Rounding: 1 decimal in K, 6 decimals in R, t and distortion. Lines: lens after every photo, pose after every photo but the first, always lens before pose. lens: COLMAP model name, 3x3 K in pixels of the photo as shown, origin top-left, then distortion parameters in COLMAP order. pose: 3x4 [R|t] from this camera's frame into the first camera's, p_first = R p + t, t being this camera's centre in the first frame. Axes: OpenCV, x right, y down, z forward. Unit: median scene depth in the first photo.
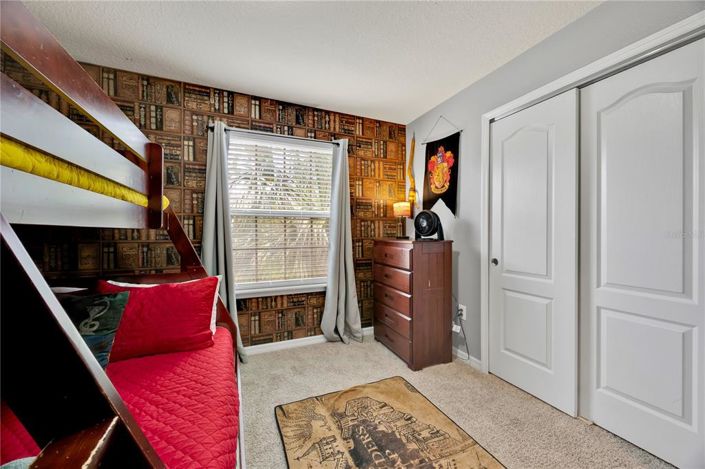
lens RADIAL K [[268.7, 0, 351.7], [0, 268.7, 233.6], [0, 0, 1]] dist [-0.000509, -0.000132]
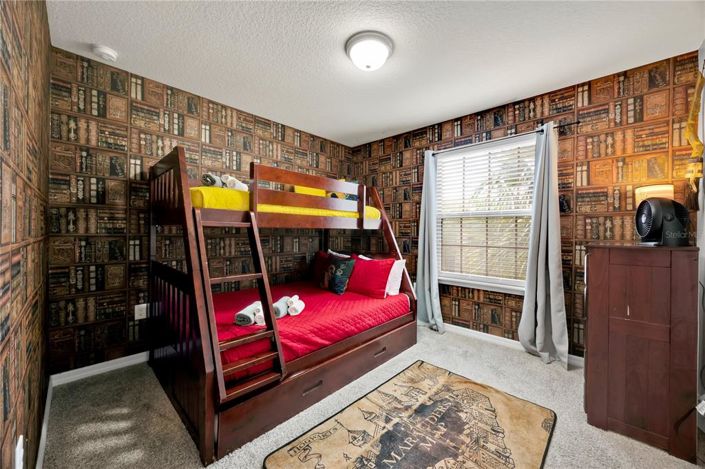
lens RADIAL K [[268.7, 0, 353.1], [0, 268.7, 231.7], [0, 0, 1]] dist [-0.000509, -0.000132]
pose [[0.382314, 0.007124, -0.924005, 0.558149], [-0.011702, 0.999927, 0.002867, -0.001447], [0.923959, 0.009716, 0.382369, 0.110078]]
